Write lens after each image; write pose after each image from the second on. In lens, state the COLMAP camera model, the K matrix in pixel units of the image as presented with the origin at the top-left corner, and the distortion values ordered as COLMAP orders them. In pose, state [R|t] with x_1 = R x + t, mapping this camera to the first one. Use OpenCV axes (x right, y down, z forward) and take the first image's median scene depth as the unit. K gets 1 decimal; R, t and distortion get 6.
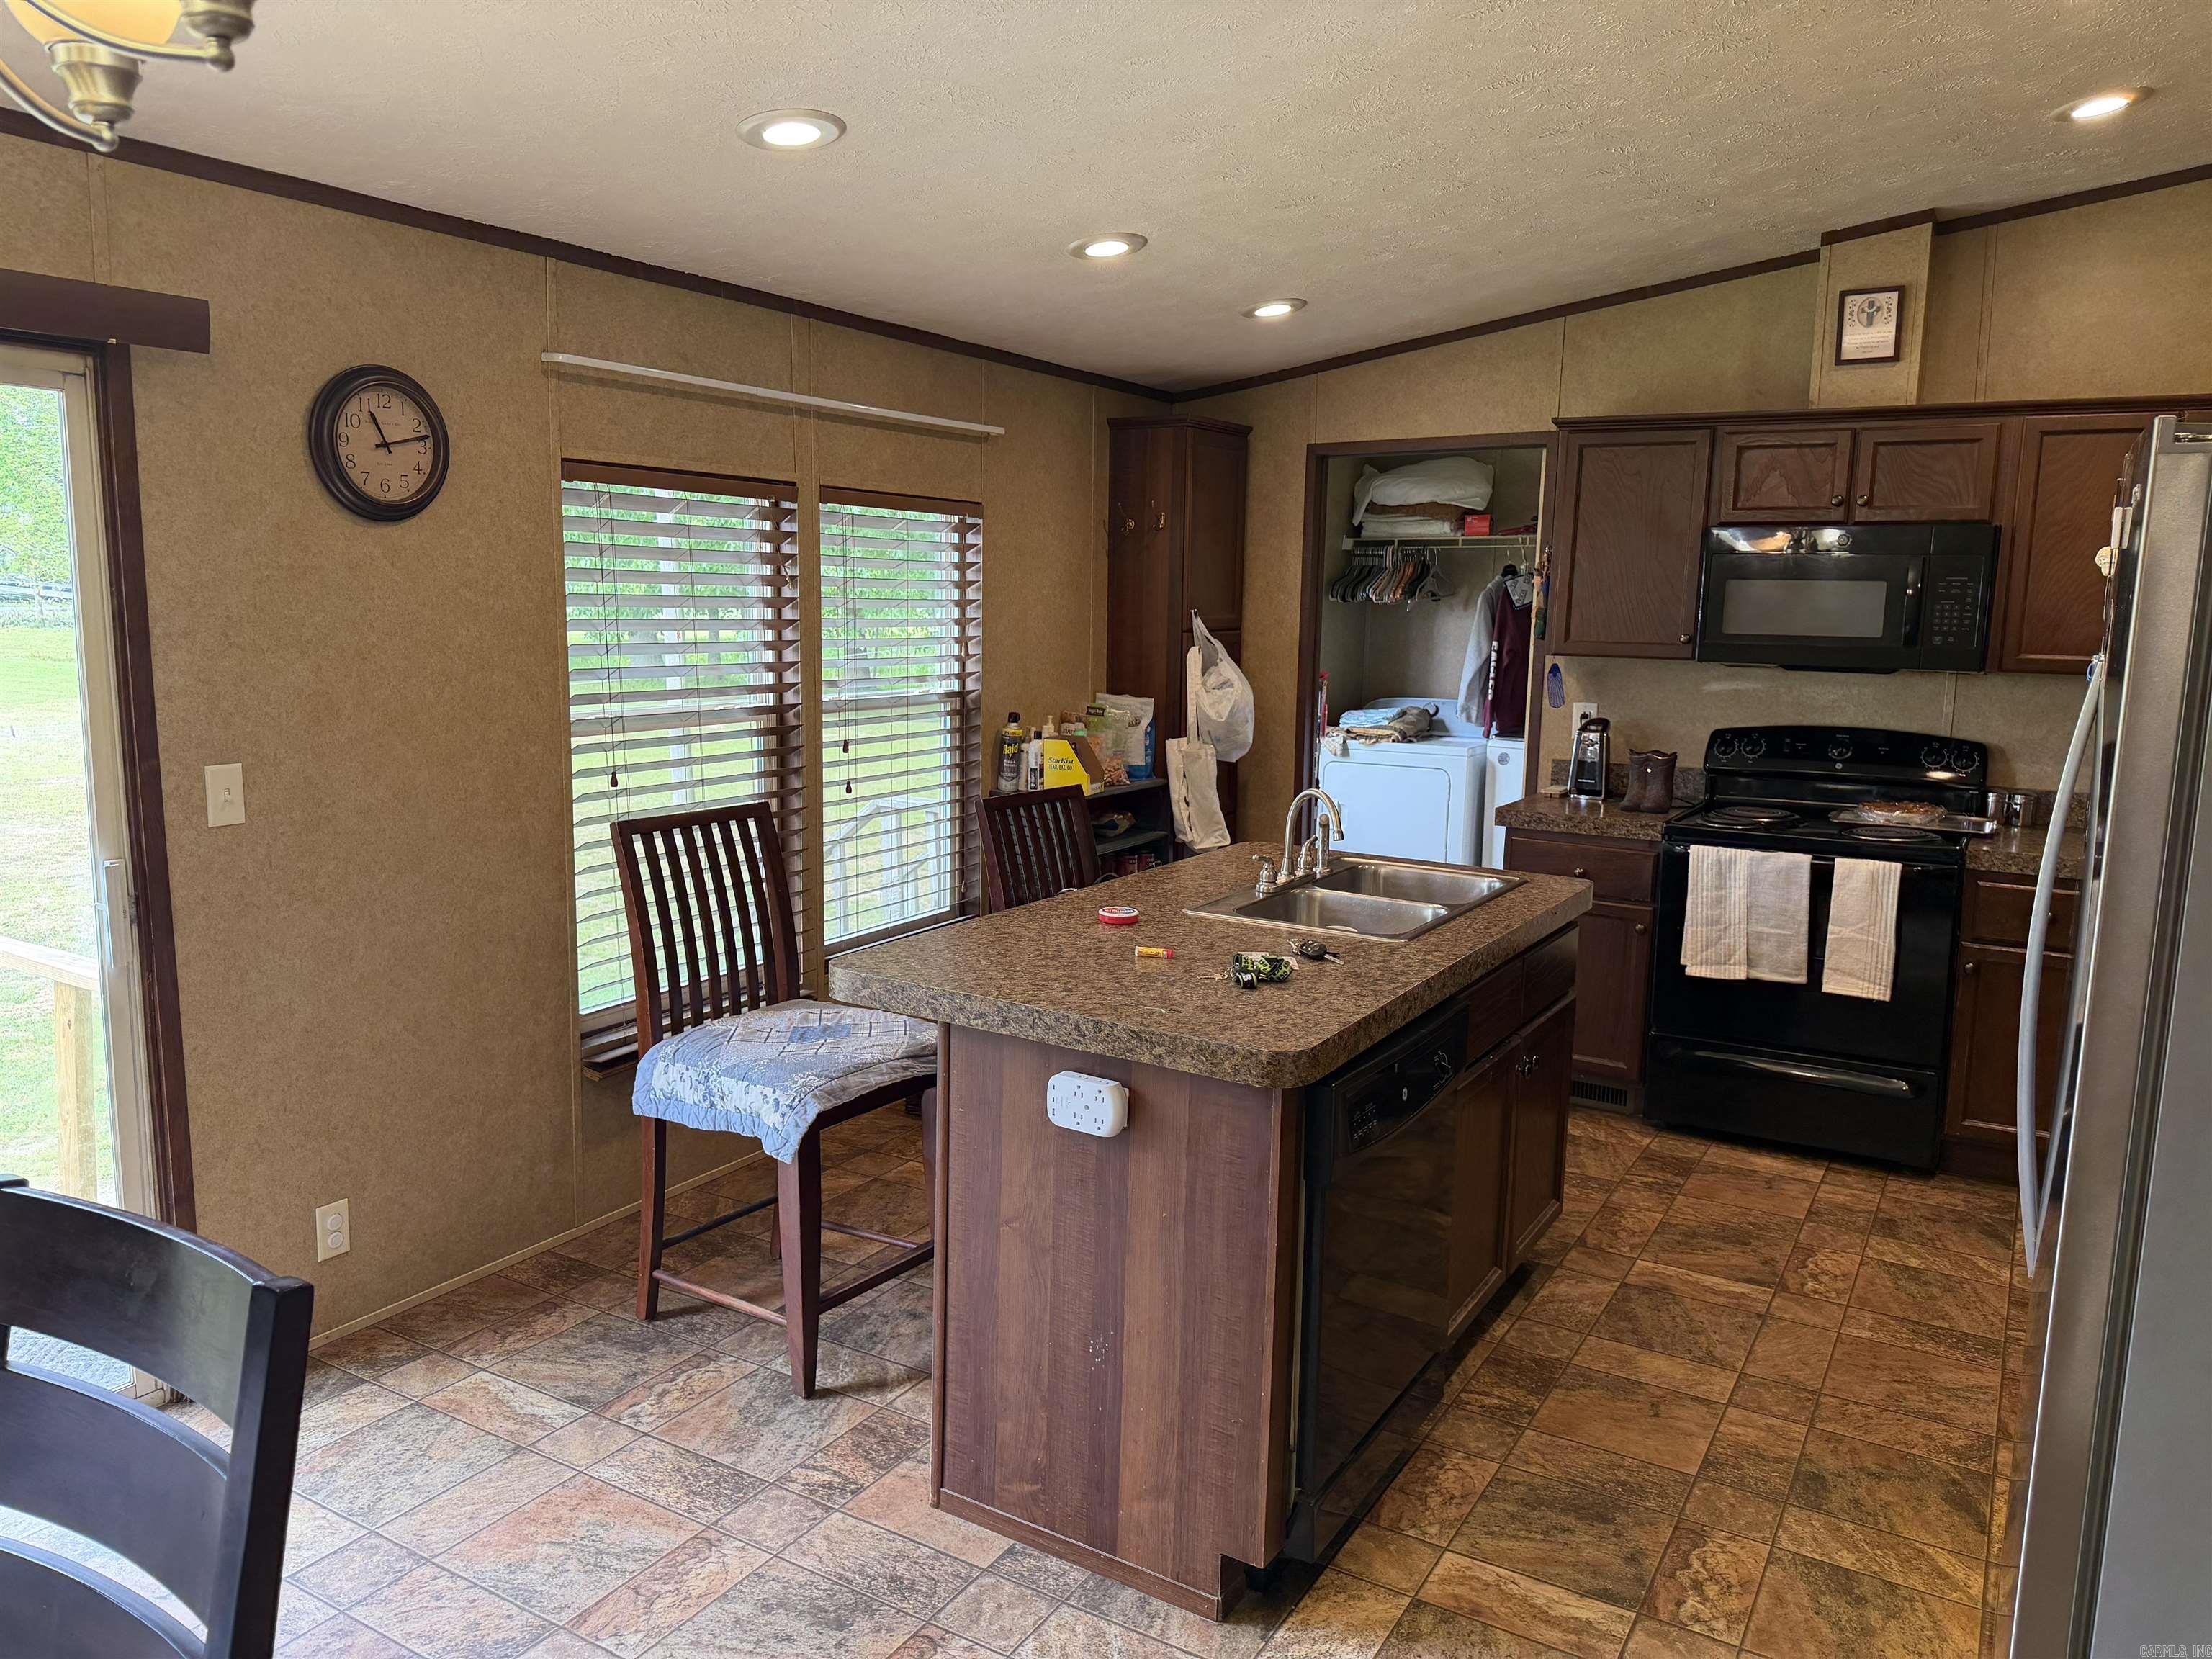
lens RADIAL K [[1533.2, 0, 1093.5], [0, 1533.2, 820.9], [0, 0, 1]] dist [0.055651, -0.067441]
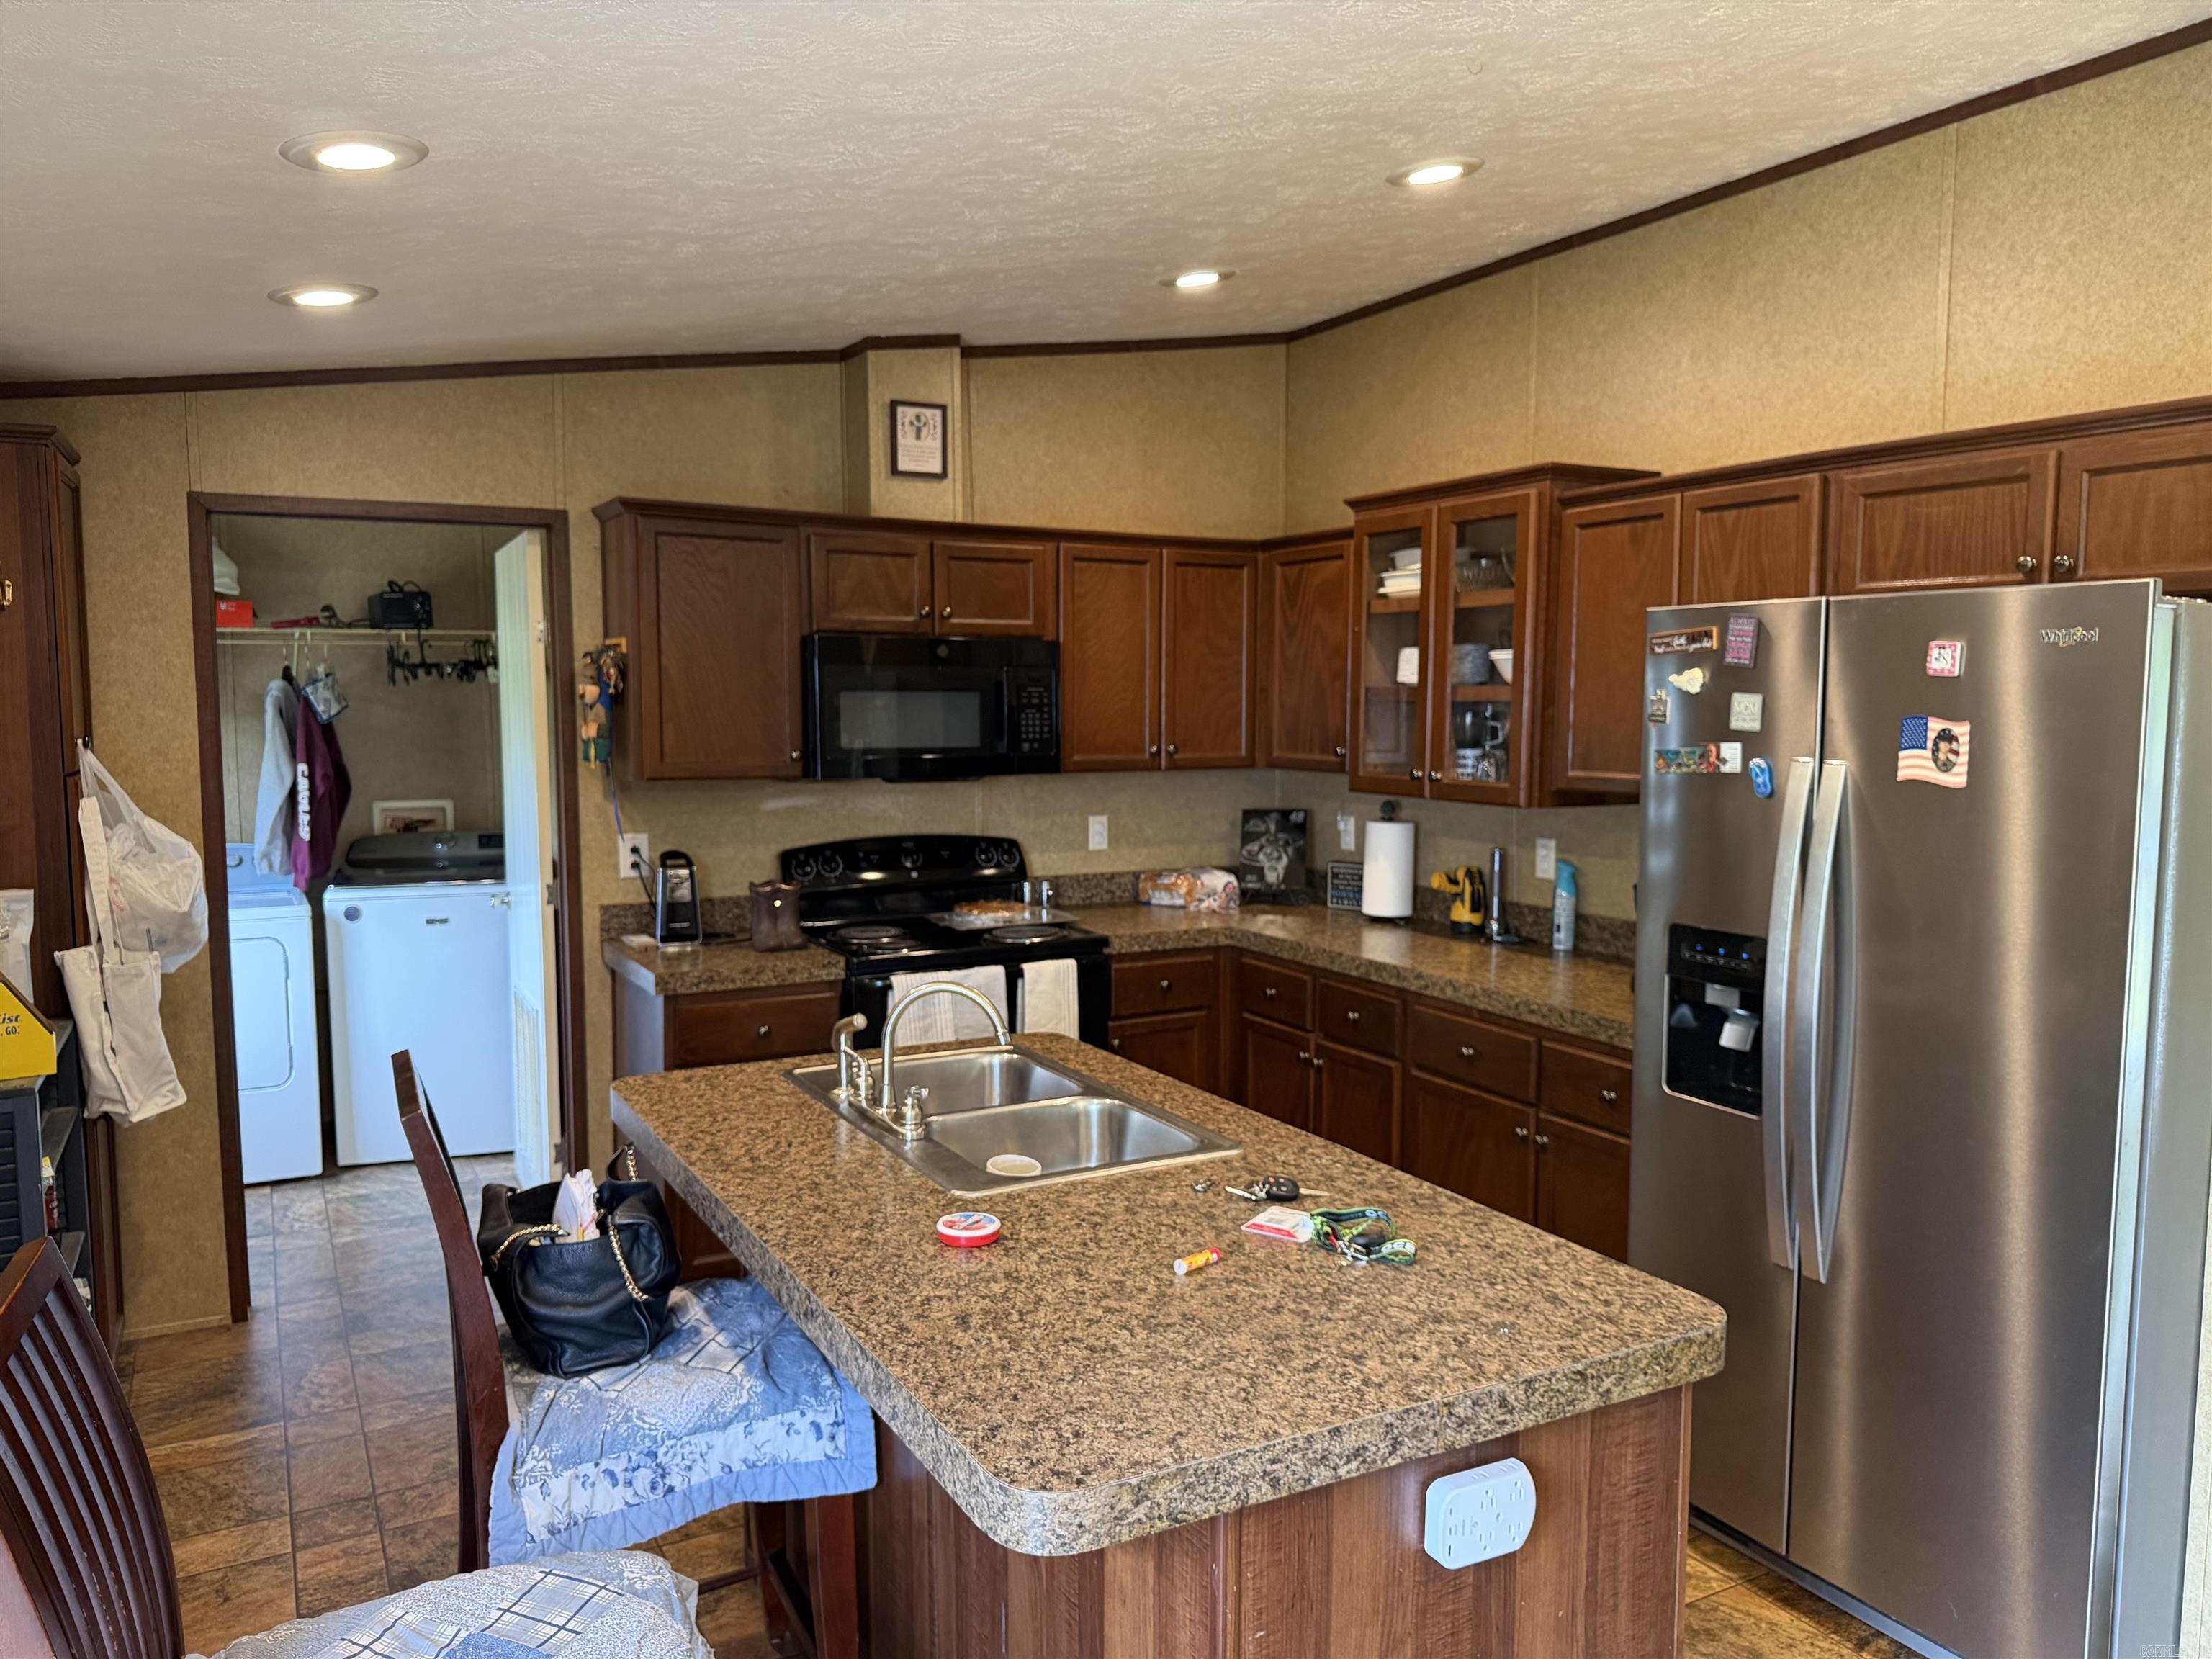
lens RADIAL K [[1533.2, 0, 1118.9], [0, 1533.2, 868.8], [0, 0, 1]] dist [0.055651, -0.067441]
pose [[0.508185, -0.108878, 0.854338, -0.341717], [0.134226, 0.989868, 0.046308, -0.076844], [-0.850724, 0.091141, 0.517650, 0.423795]]
